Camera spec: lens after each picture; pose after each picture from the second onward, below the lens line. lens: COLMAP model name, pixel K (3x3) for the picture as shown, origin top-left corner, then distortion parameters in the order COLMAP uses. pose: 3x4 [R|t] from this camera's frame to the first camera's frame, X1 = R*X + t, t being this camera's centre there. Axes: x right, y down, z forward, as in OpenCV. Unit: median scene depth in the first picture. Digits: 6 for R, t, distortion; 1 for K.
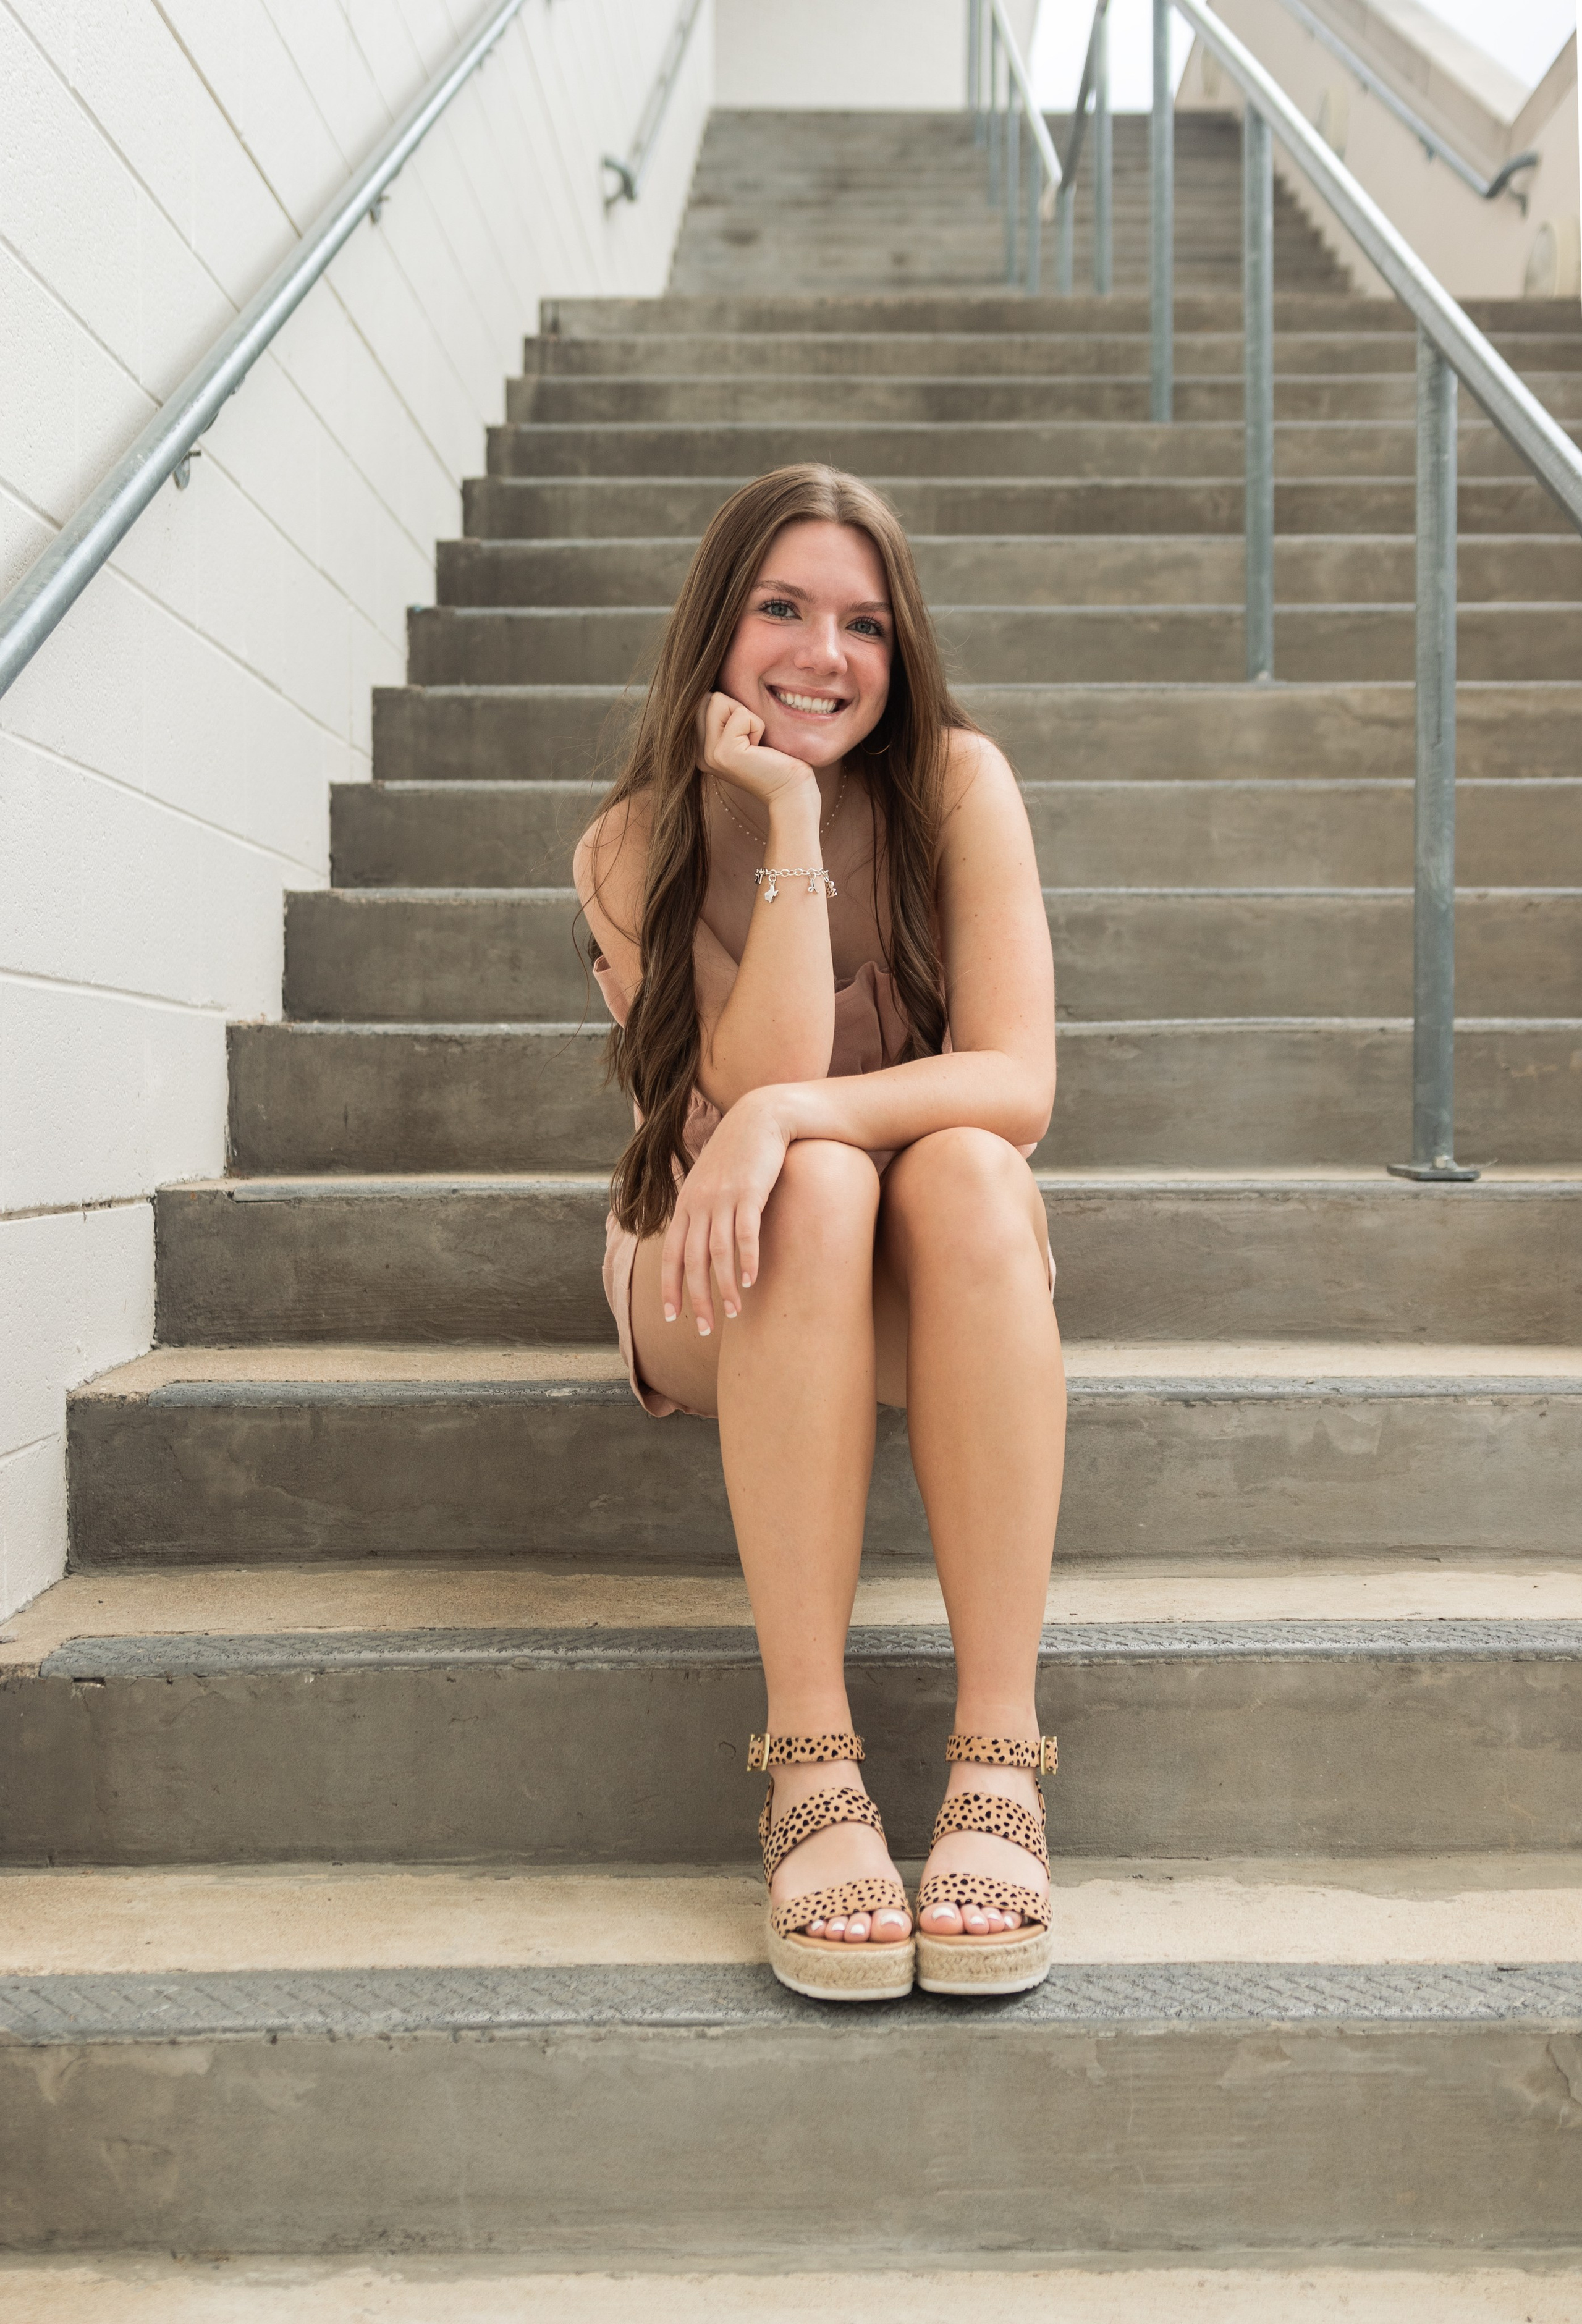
lens RADIAL K [[2241.9, 0, 789.9], [0, 2241.9, 1171.9], [0, 0, 1]] dist [0.013621, 0.000000]
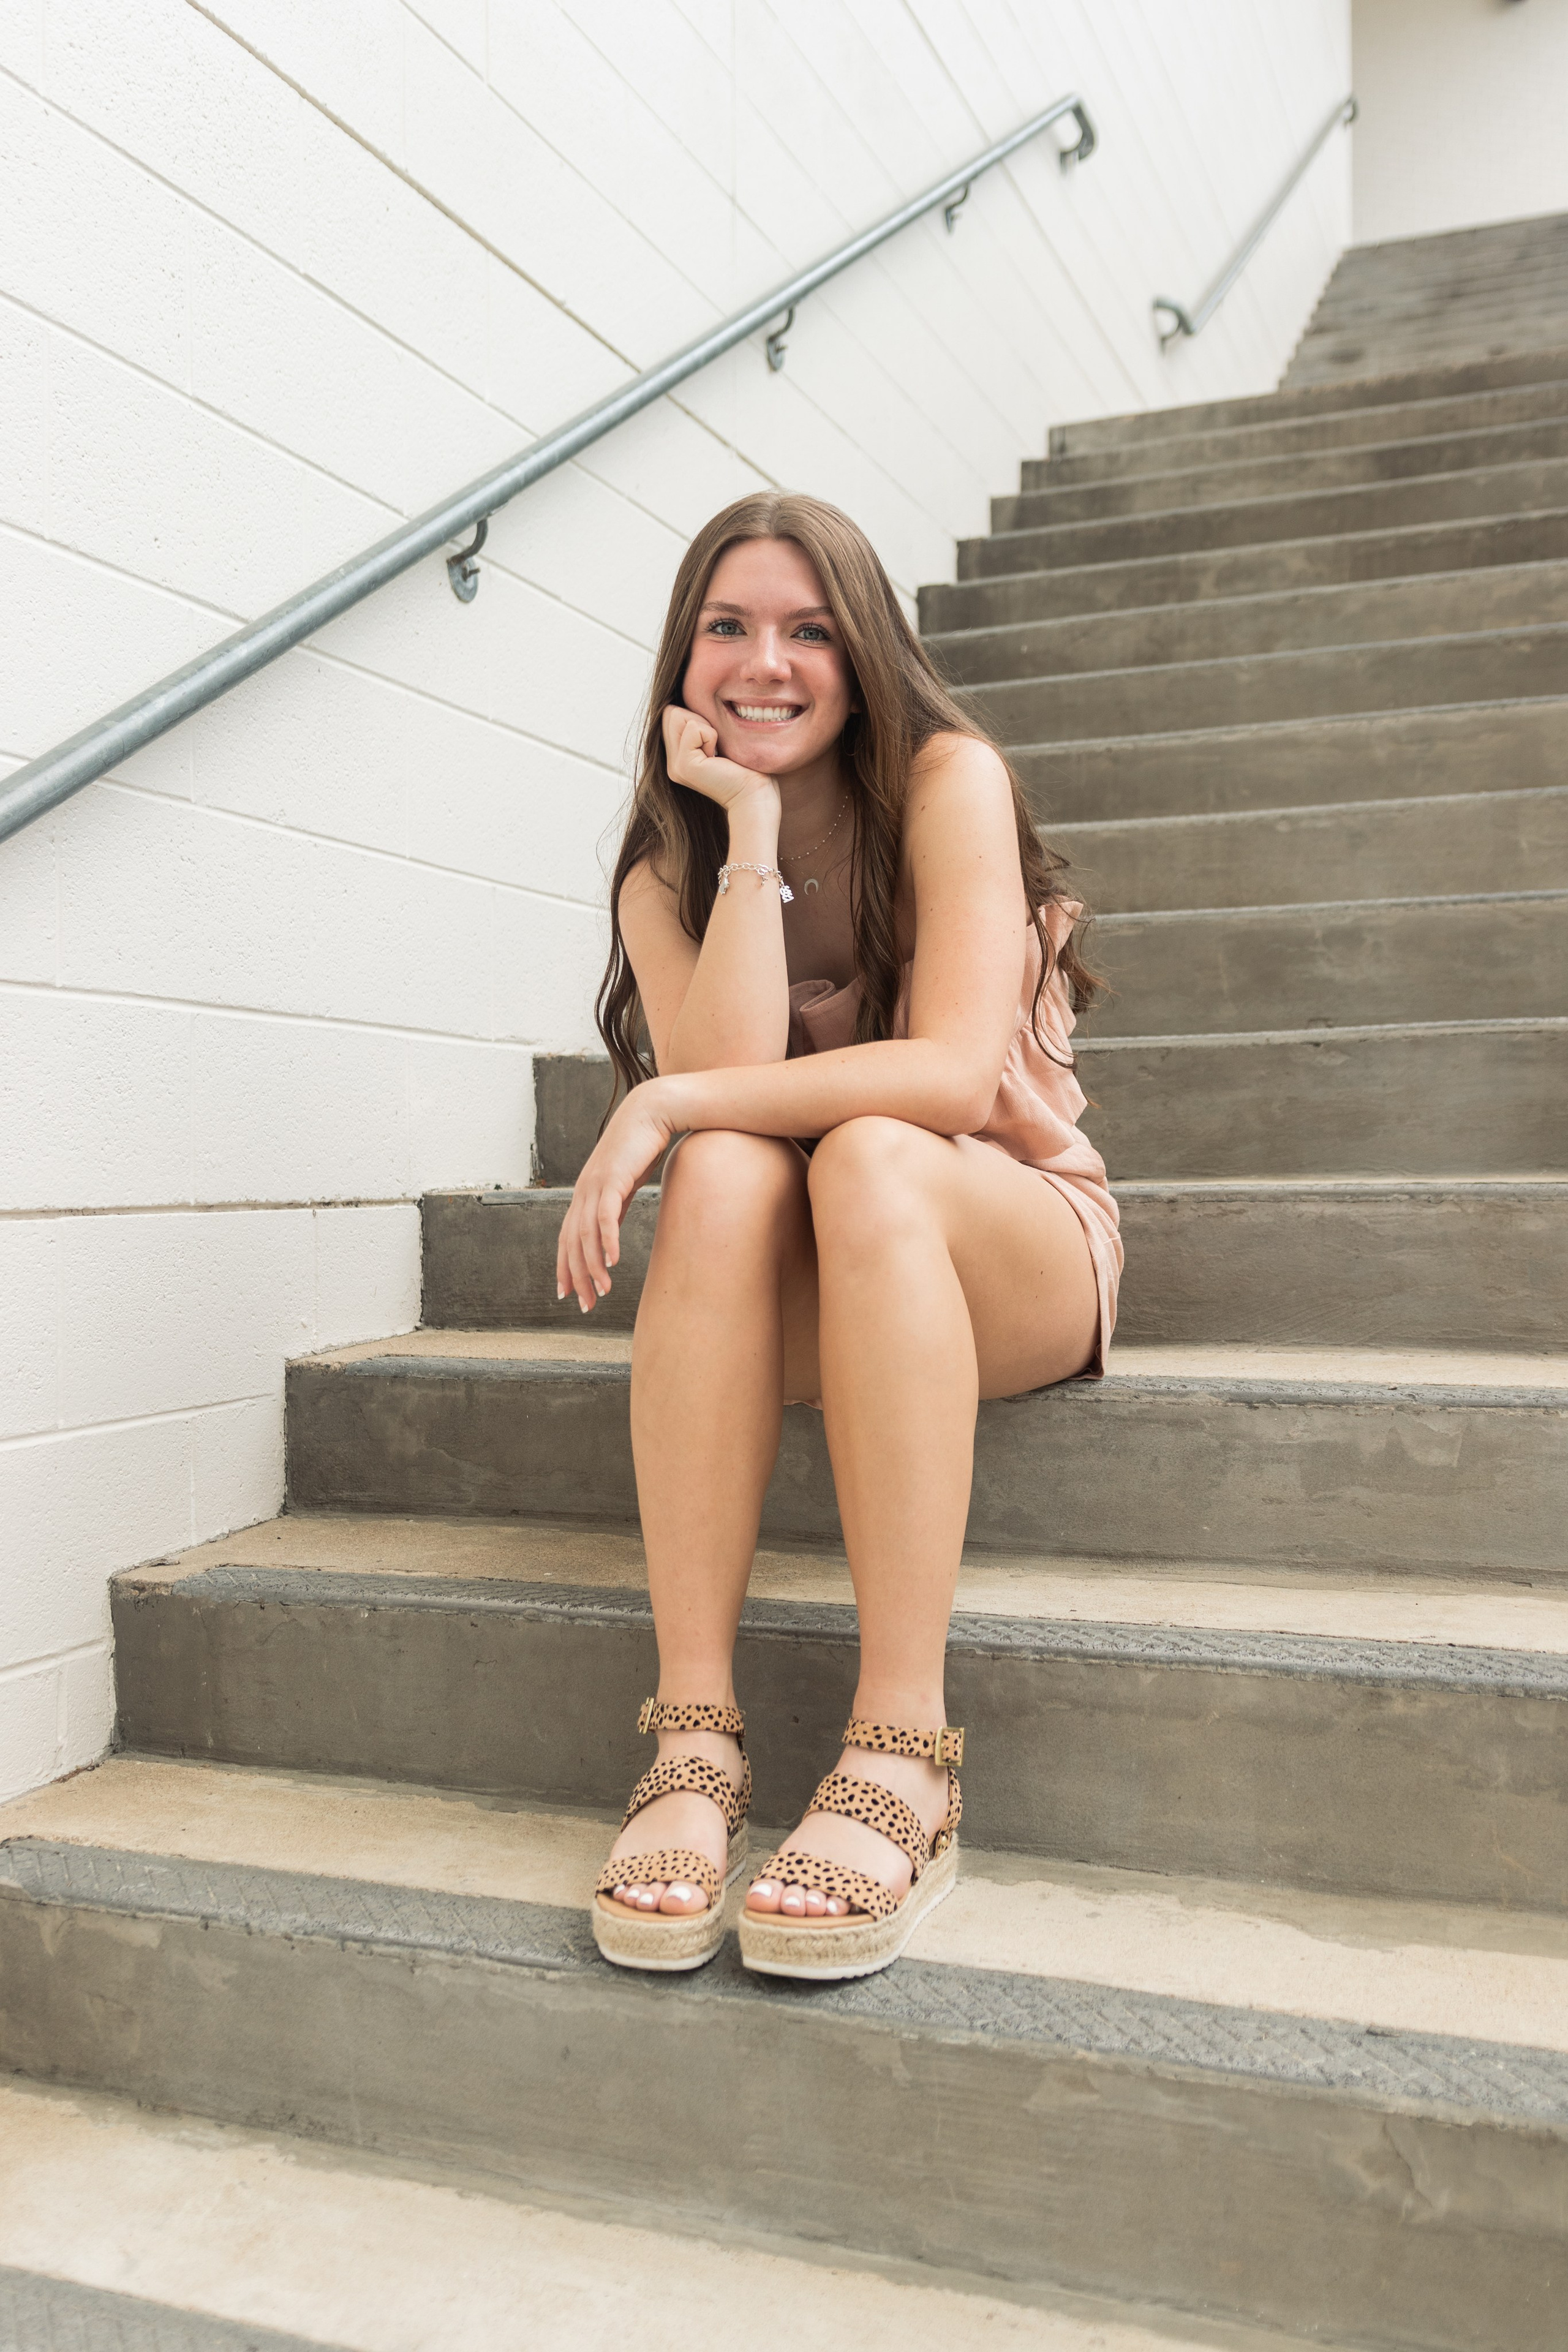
lens RADIAL K [[1937.0, 0, 771.7], [0, 1937.0, 1164.3], [0, 0, 1]] dist [0.005165, -0.000680]
pose [[0.931788, -0.007862, -0.362919, 0.298137], [-0.002175, 0.999627, -0.027240, 0.022750], [0.362997, 0.026171, 0.931423, 0.142498]]
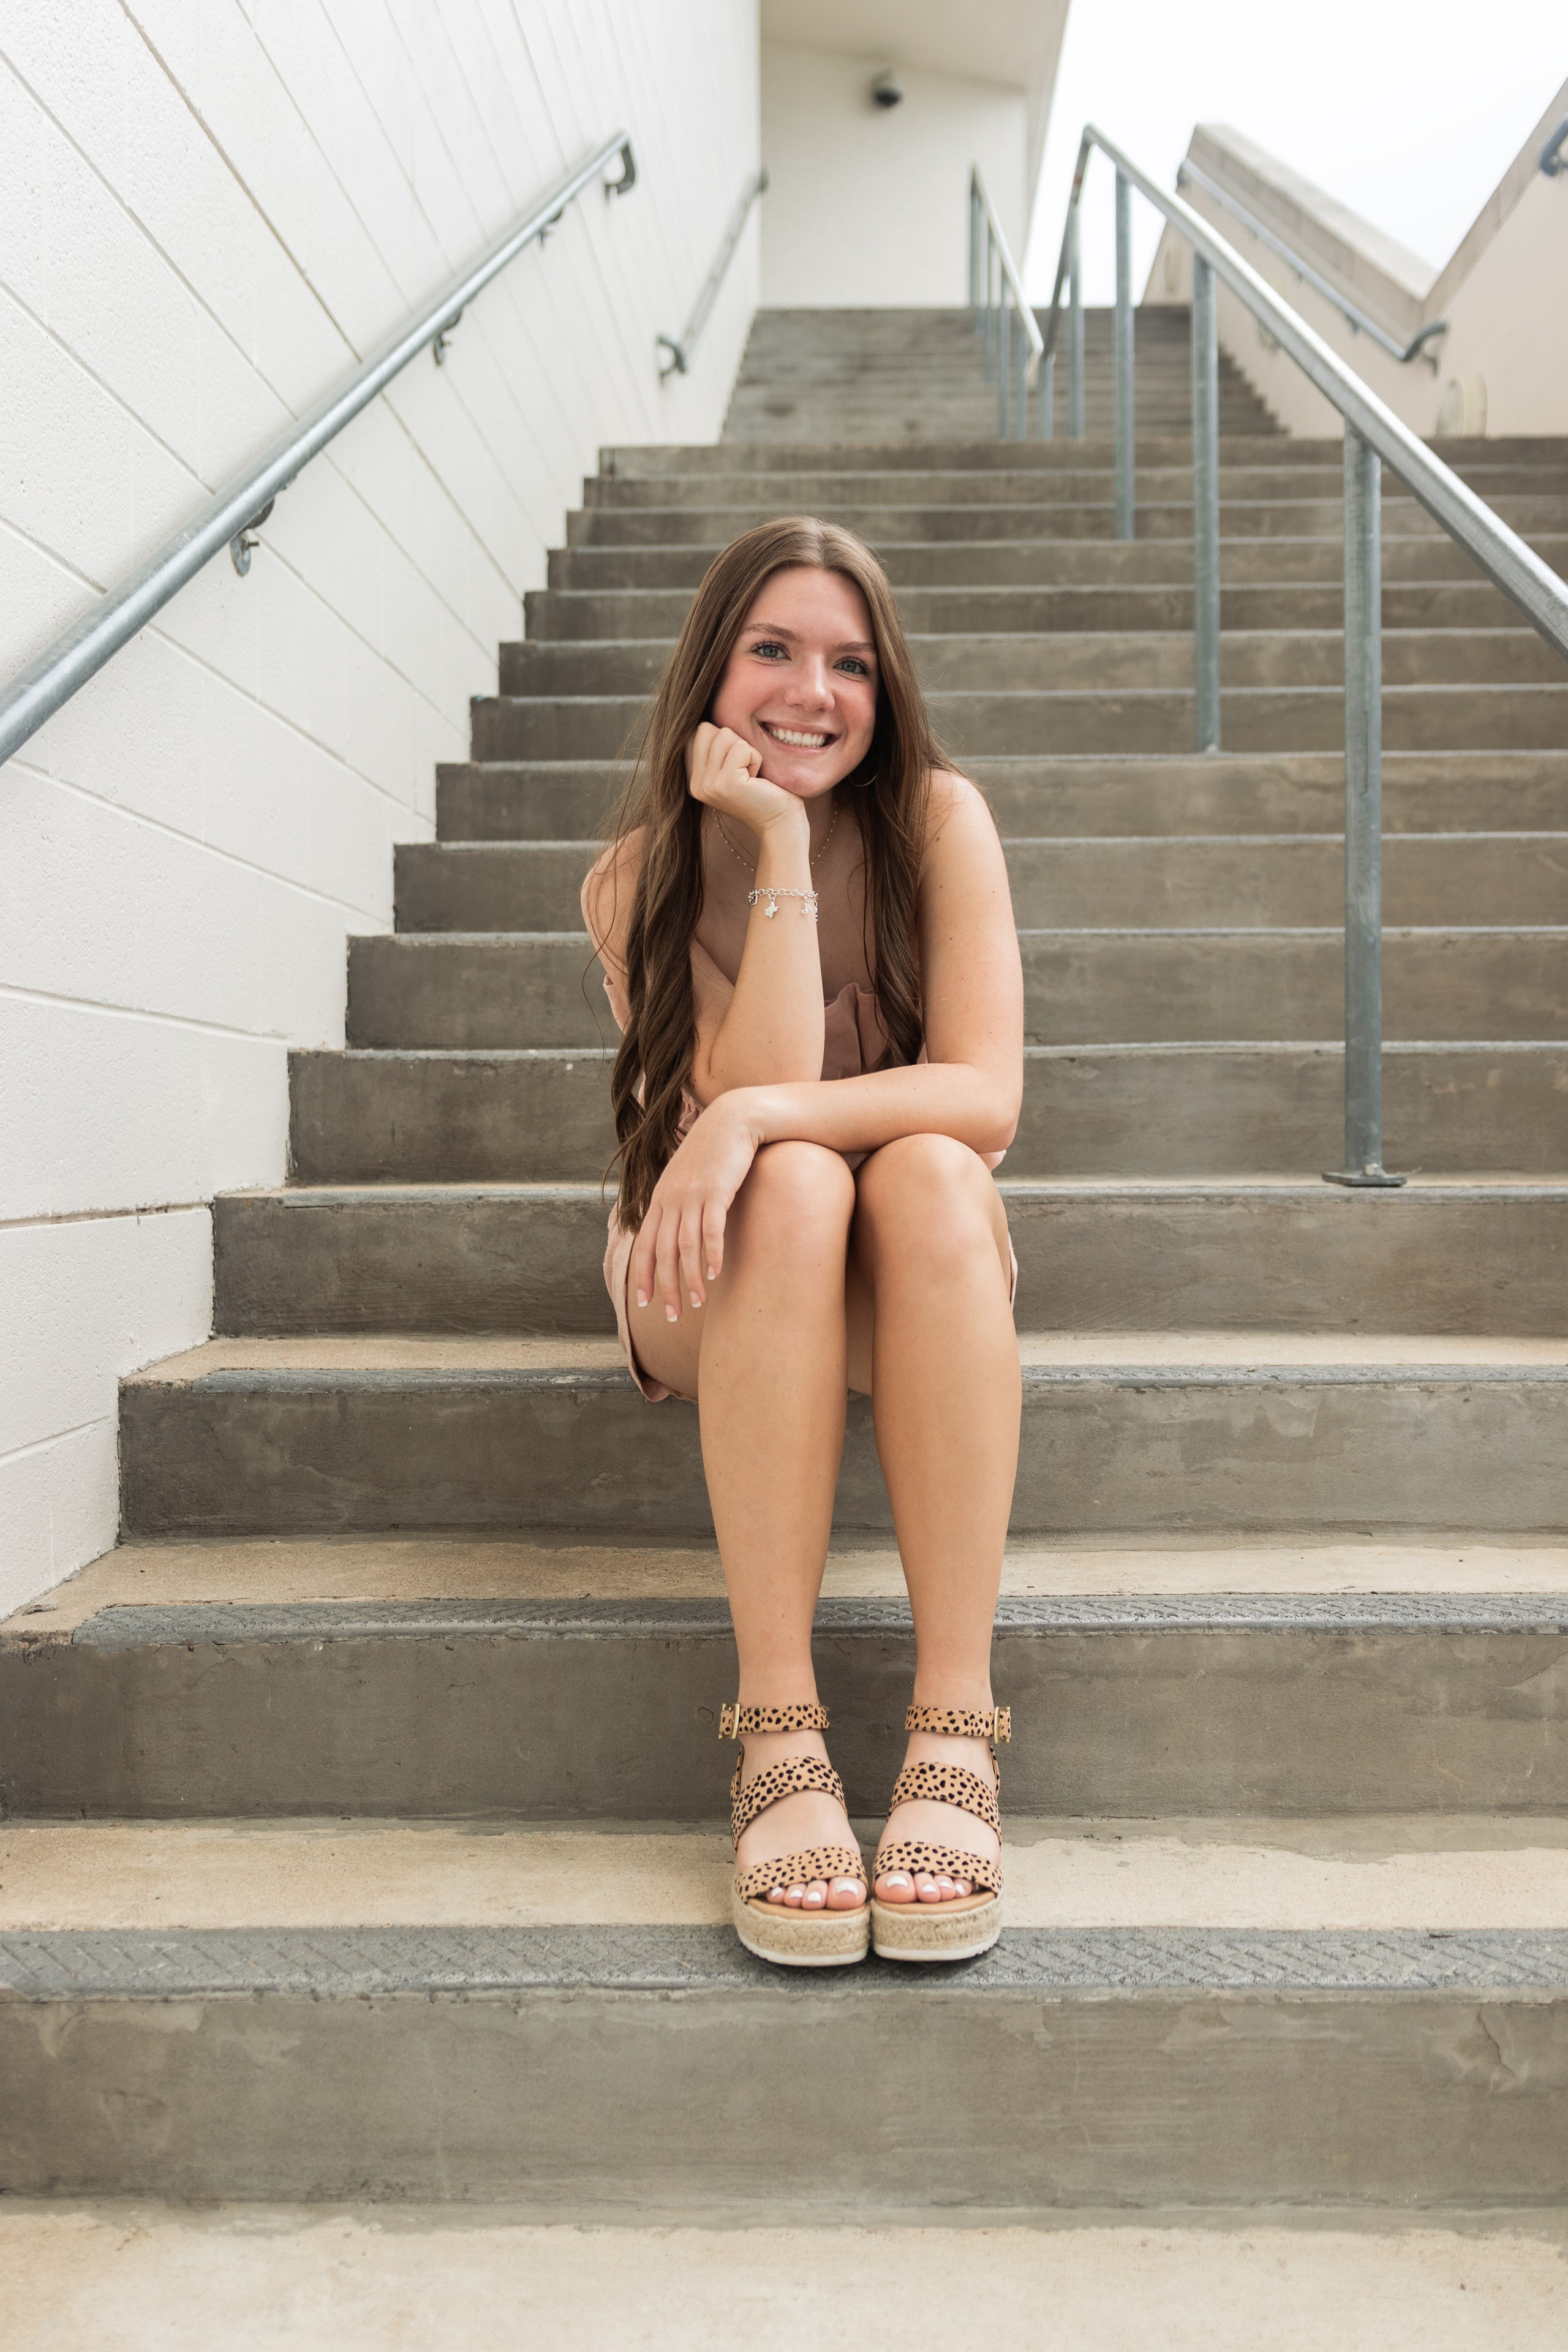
lens RADIAL K [[1837.2, 0, 791.4], [0, 1837.2, 1166.5], [0, 0, 1]] dist [0.002956, 0.002030]
pose [[0.999738, -0.002542, -0.022741, 0.030426], [0.002276, 0.999929, -0.011723, 0.004955], [0.022769, 0.011669, 0.999673, 0.106146]]
